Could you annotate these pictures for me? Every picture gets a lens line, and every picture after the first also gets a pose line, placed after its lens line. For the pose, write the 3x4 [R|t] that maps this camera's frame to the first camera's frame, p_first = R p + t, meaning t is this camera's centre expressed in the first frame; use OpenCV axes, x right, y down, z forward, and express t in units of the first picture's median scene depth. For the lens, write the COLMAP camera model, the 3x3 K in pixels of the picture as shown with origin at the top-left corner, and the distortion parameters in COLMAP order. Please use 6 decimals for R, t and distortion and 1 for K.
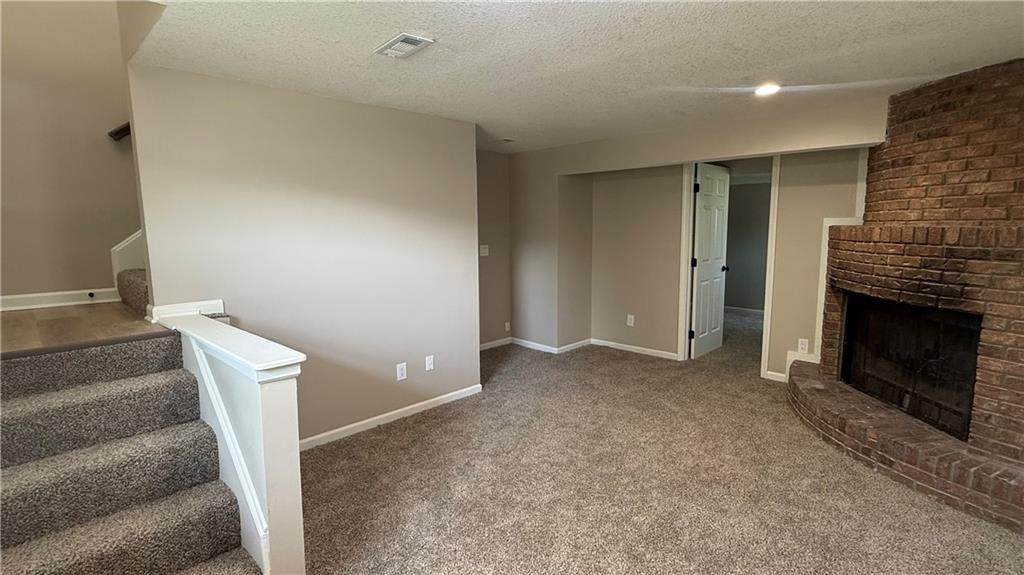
lens RADIAL K [[486.0, 0, 513.6], [0, 486.0, 292.0], [0, 0, 1]] dist [-0.000105, 0.000141]
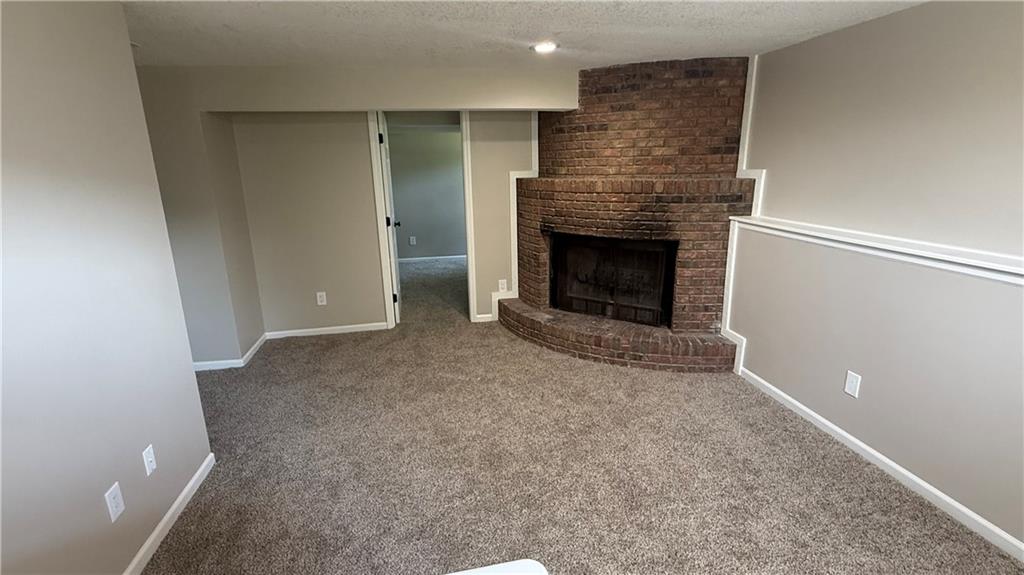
lens RADIAL K [[486.0, 0, 513.6], [0, 486.0, 292.0], [0, 0, 1]] dist [-0.000105, 0.000141]
pose [[0.571658, -0.218247, 0.790933, -0.430883], [0.131230, 0.975885, 0.174434, -0.103231], [-0.809929, 0.004078, 0.586514, 0.457449]]
